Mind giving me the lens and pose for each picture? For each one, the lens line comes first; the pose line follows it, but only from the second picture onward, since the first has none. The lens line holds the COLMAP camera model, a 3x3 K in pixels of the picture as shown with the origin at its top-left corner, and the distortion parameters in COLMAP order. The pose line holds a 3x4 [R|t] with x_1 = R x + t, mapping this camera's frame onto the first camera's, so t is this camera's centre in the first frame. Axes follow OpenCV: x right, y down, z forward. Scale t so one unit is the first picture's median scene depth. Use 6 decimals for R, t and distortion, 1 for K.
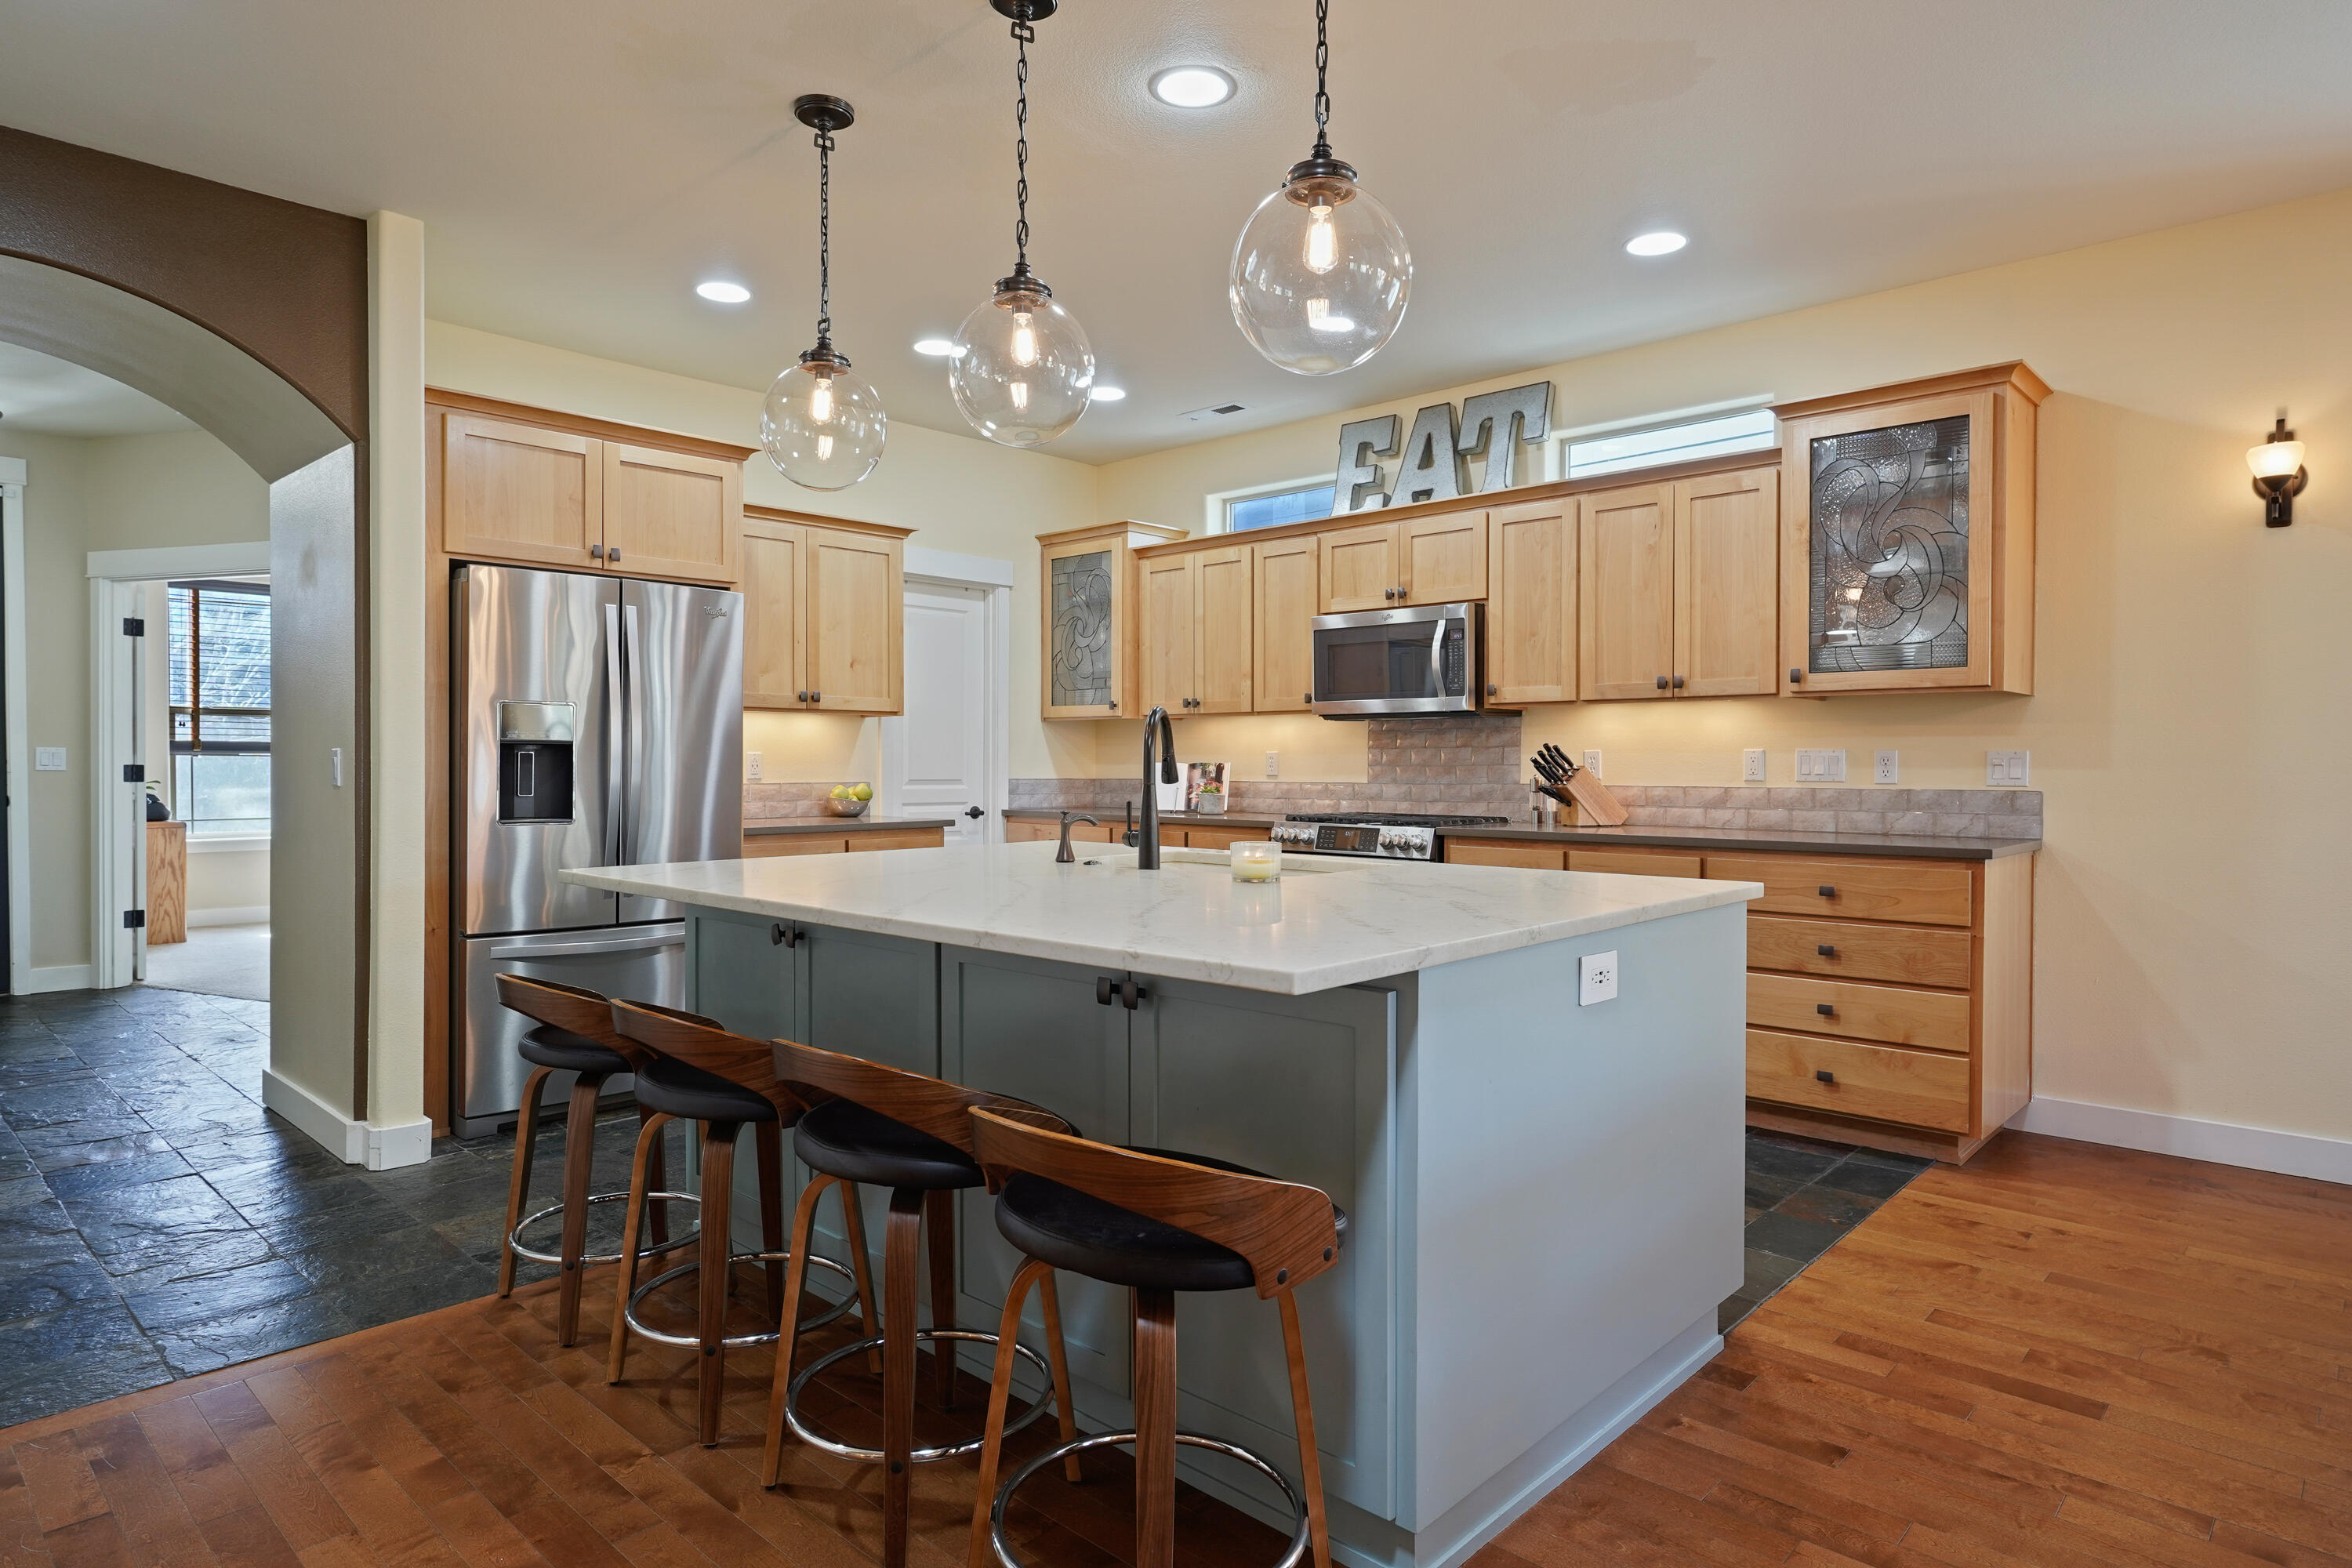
lens RADIAL K [[1327.8, 0, 1172.6], [0, 1327.8, 766.3], [0, 0, 1]] dist [-0.004857, 0.004613]
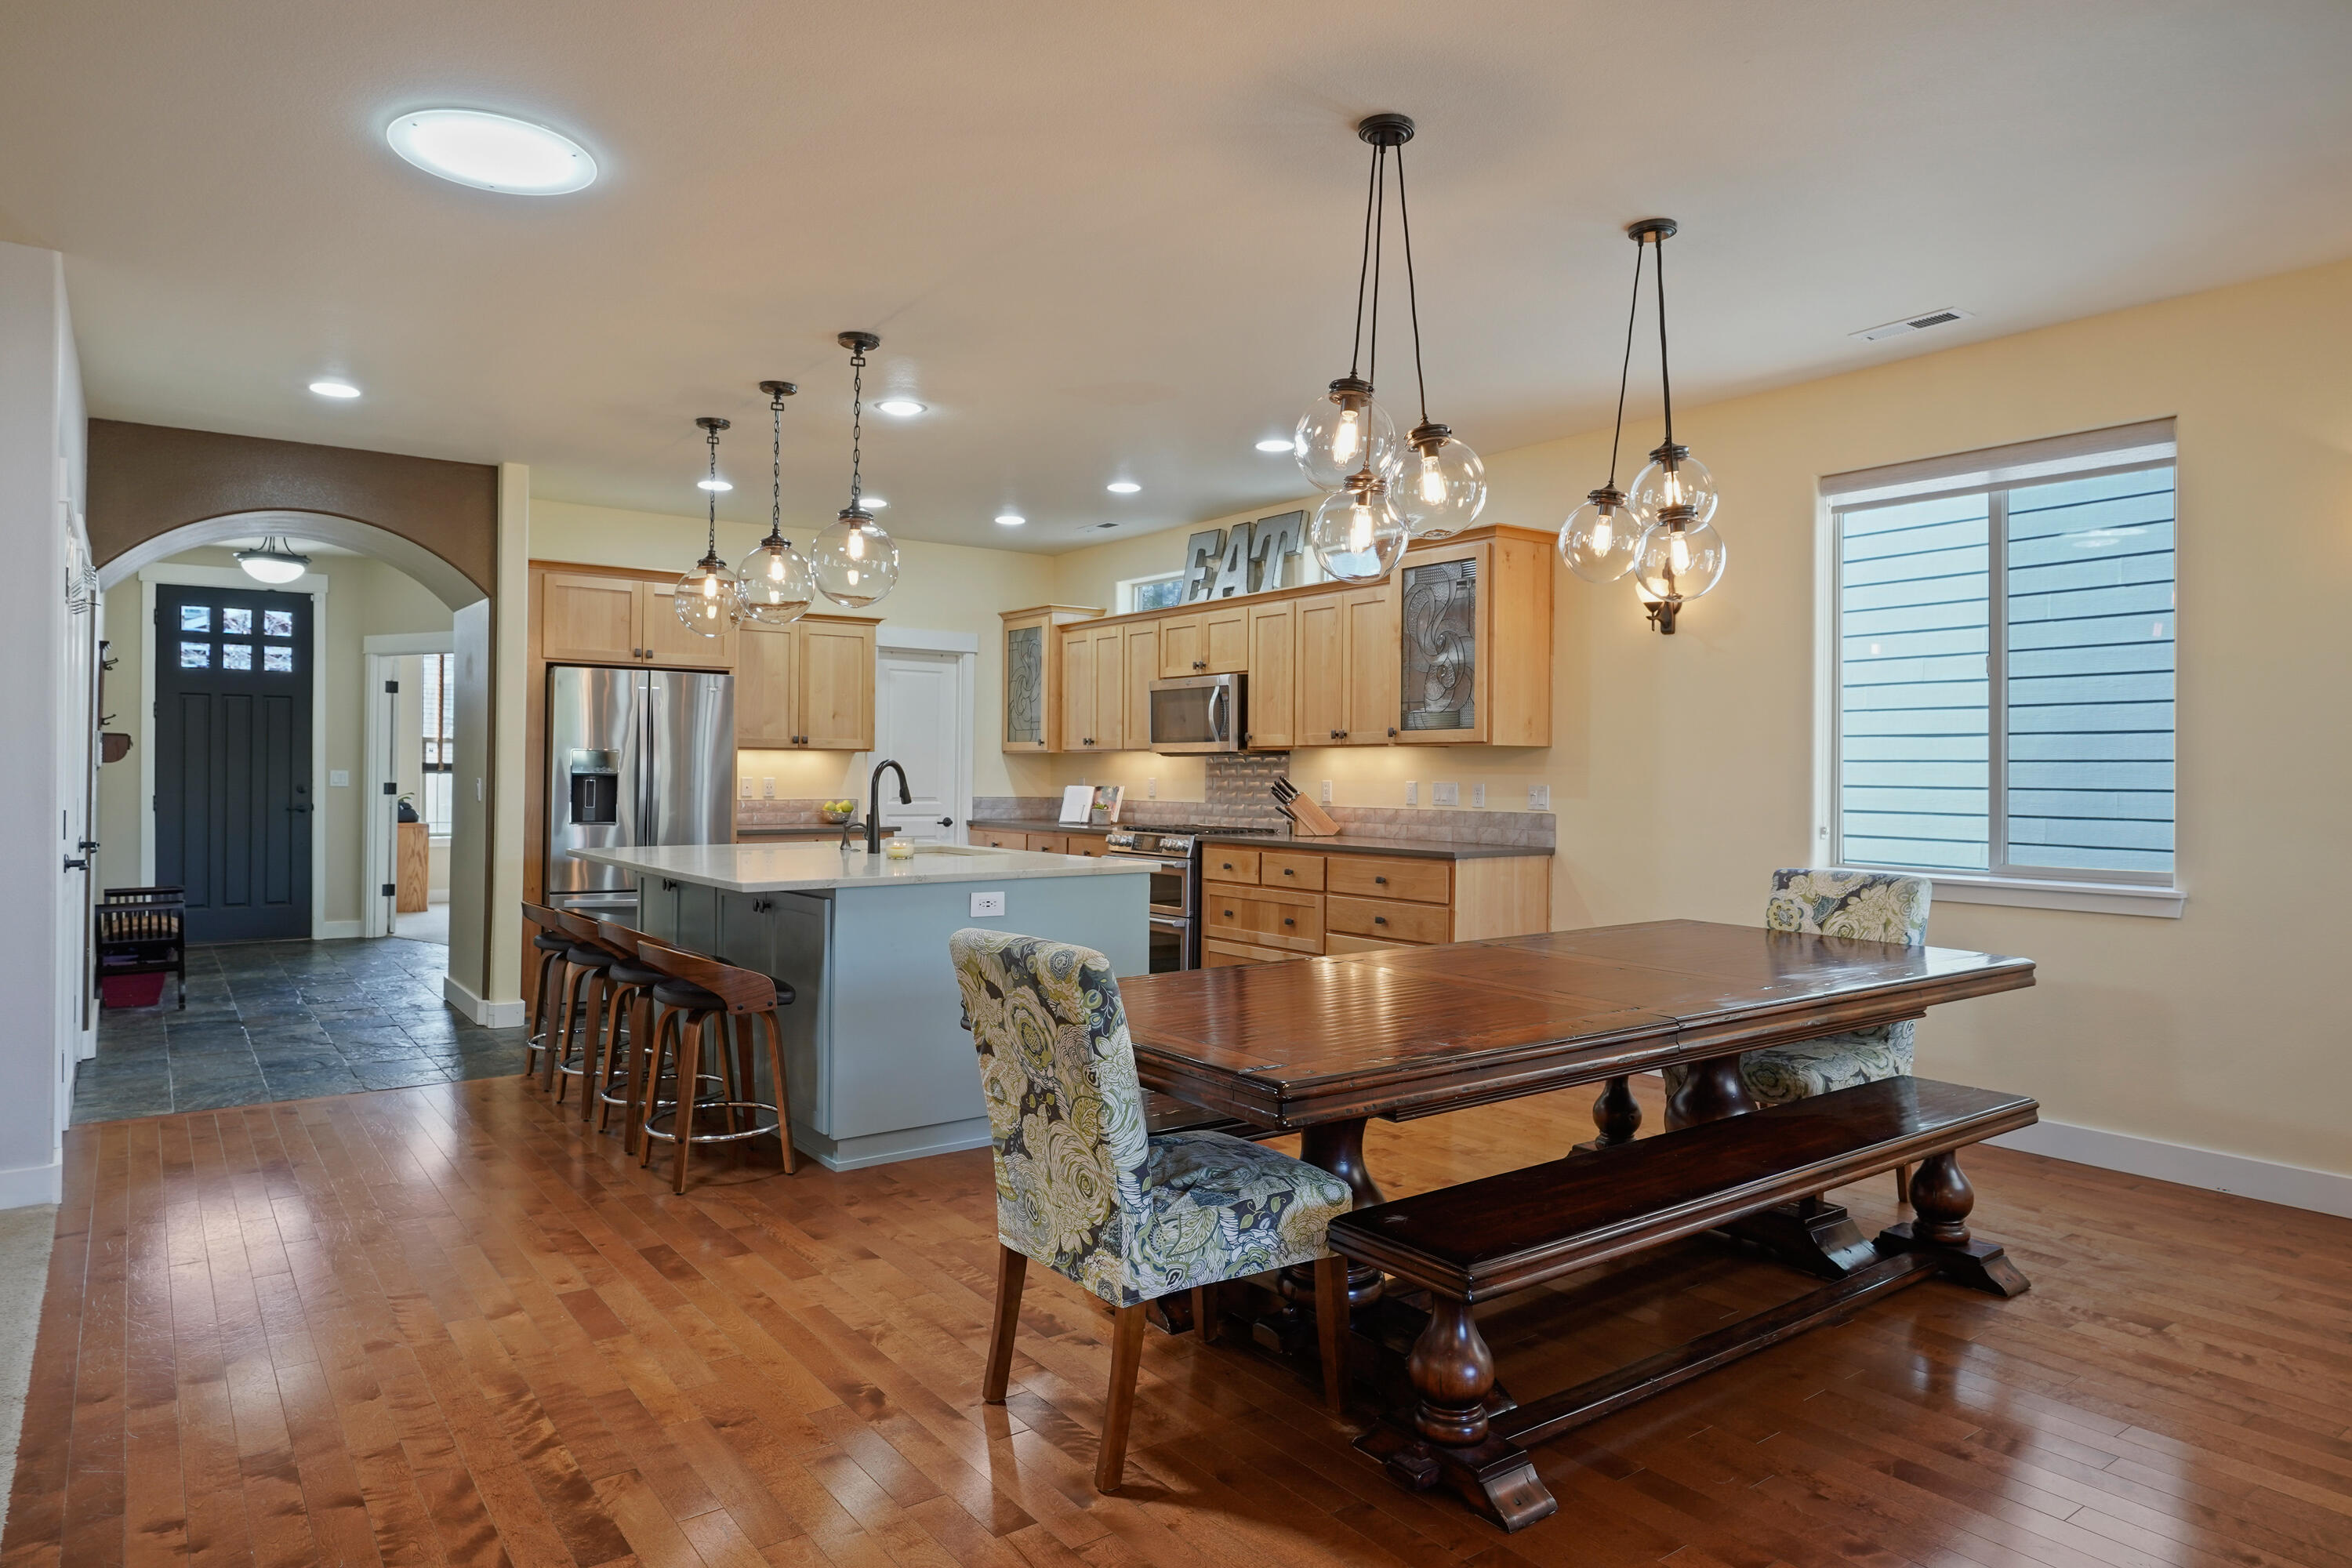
lens RADIAL K [[1399.7, 0, 1171.0], [0, 1399.7, 745.4], [0, 0, 1]] dist [-0.002777, -0.000028]
pose [[0.984178, 0.001377, -0.177177, 0.393936], [-0.005538, 0.999720, -0.022992, -0.013919], [0.177096, 0.023609, 0.983910, -0.423624]]
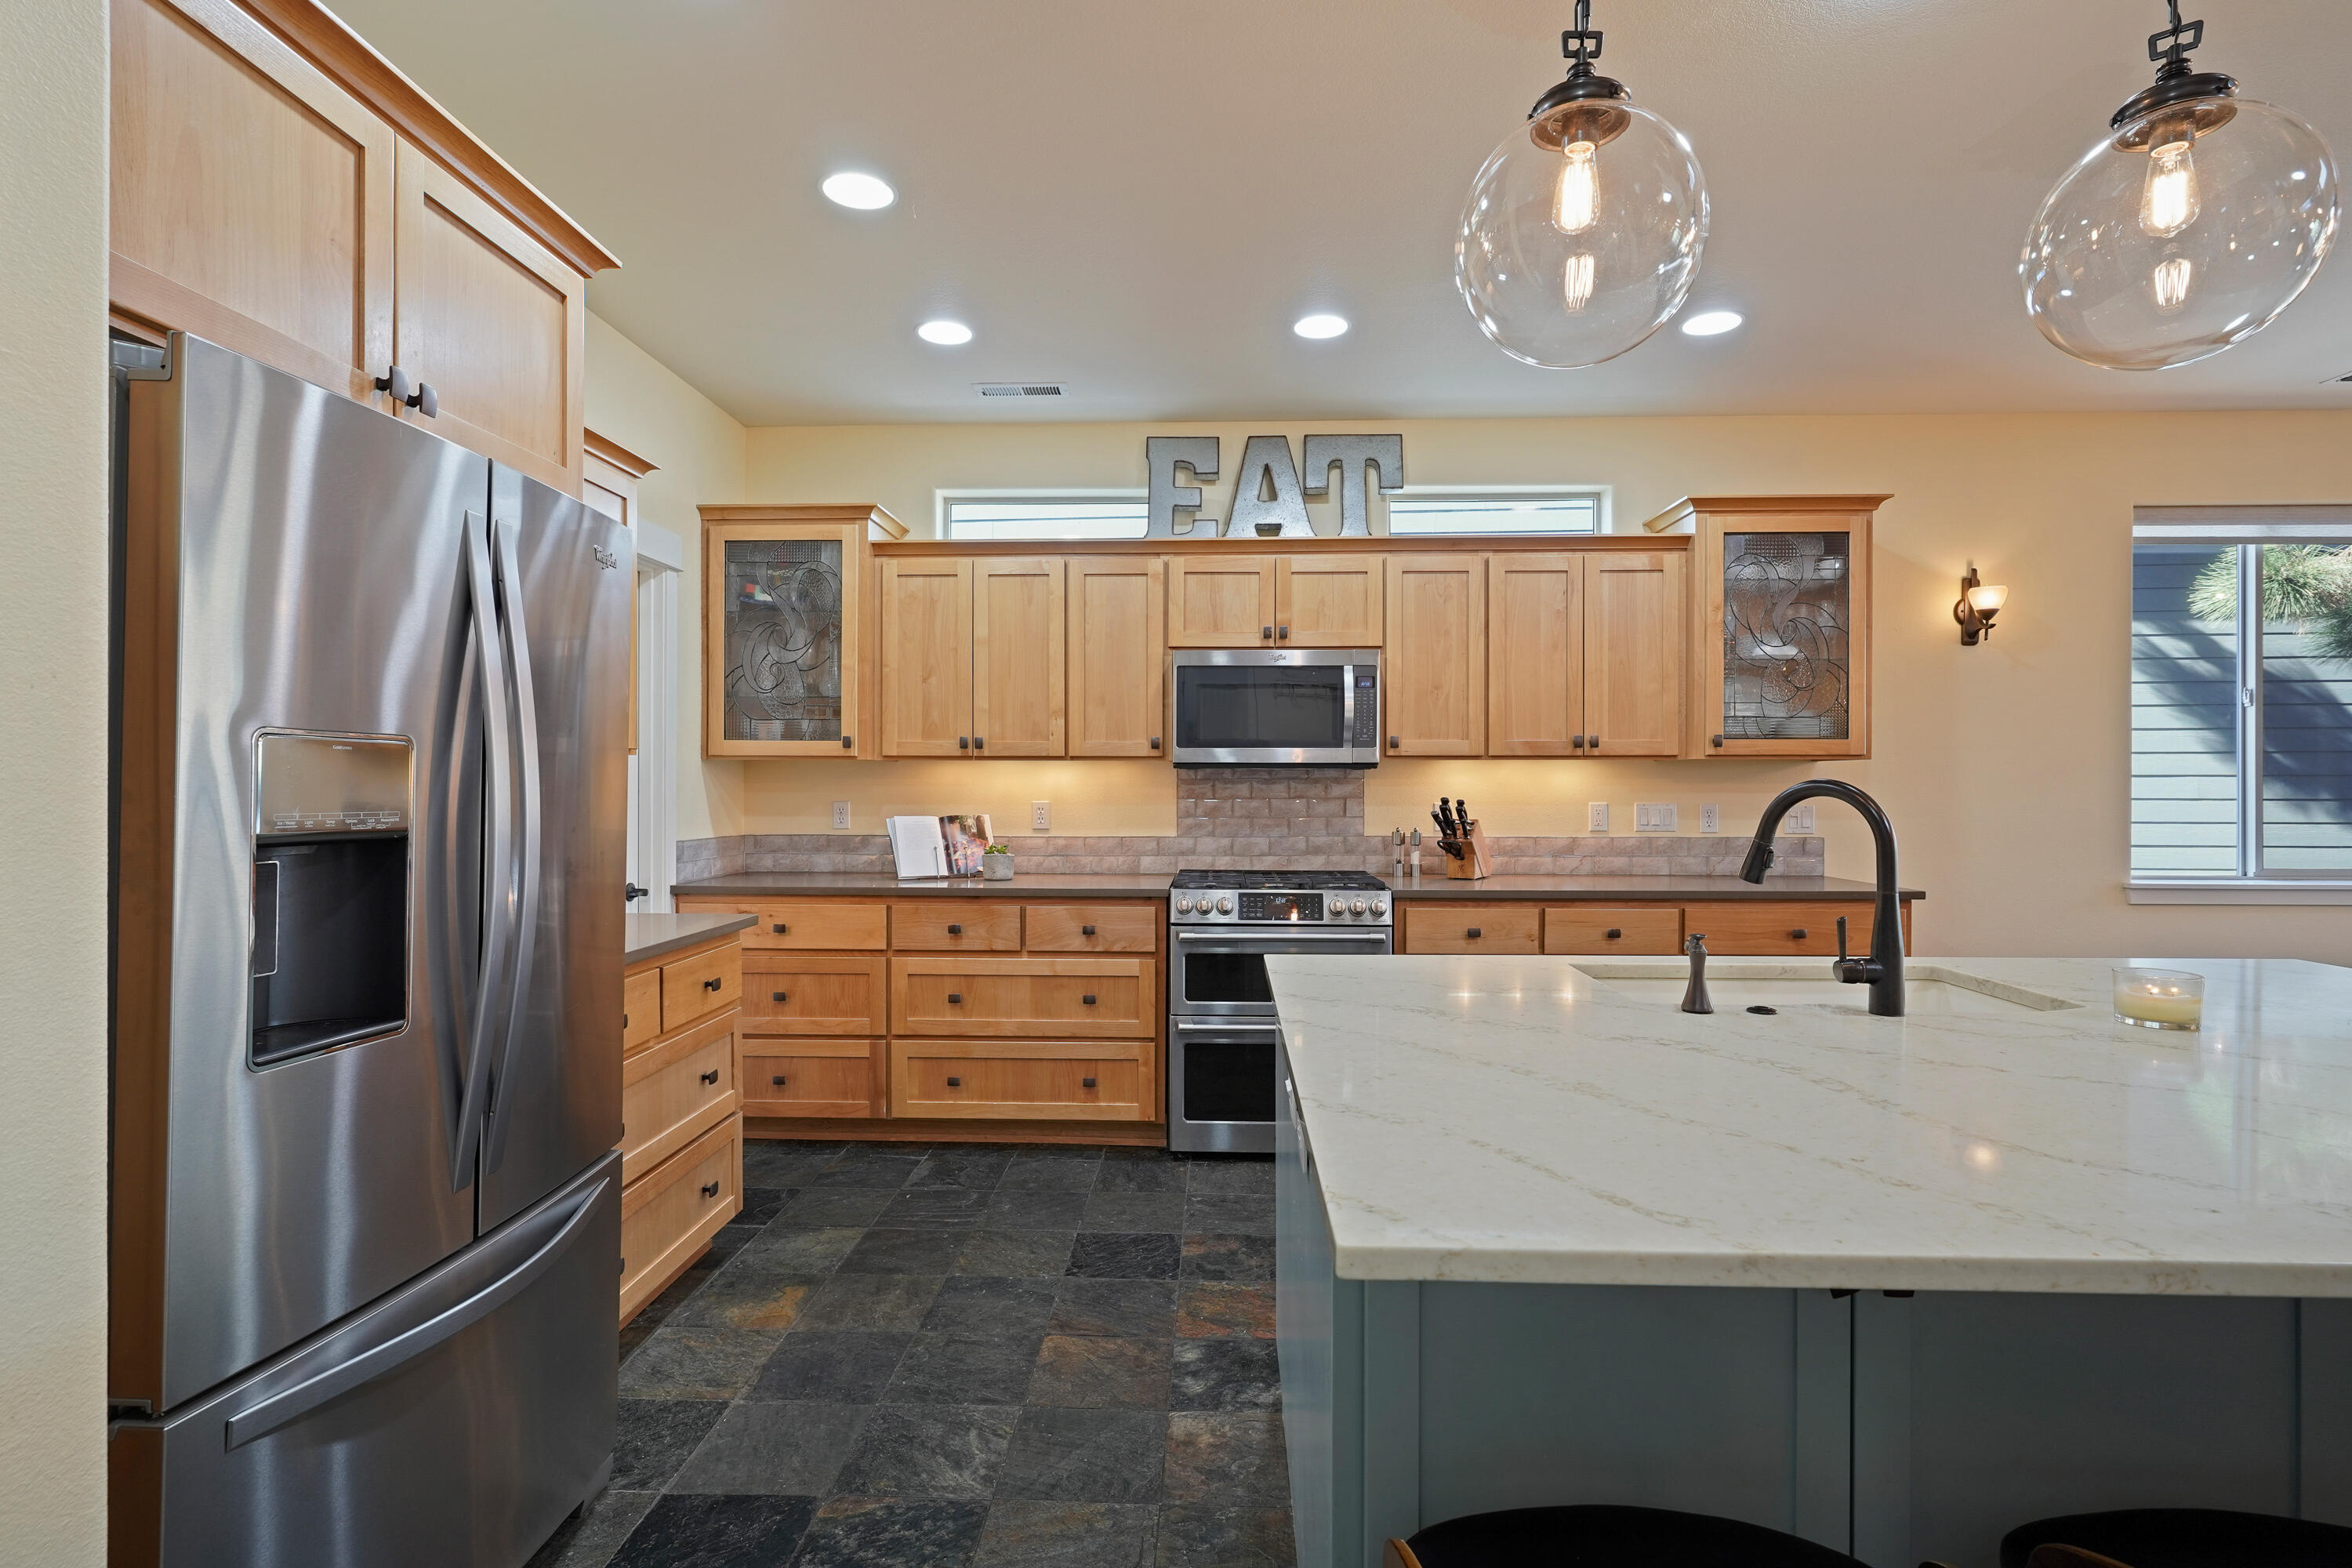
lens RADIAL K [[1133.9, 0, 1185.2], [0, 1133.9, 782.4], [0, 0, 1]] dist [-0.007949, 0.004534]
pose [[0.753671, -0.000550, 0.657252, -0.388758], [0.001670, 0.999998, -0.001078, -0.025908], [-0.657250, 0.001910, 0.753670, 0.449066]]
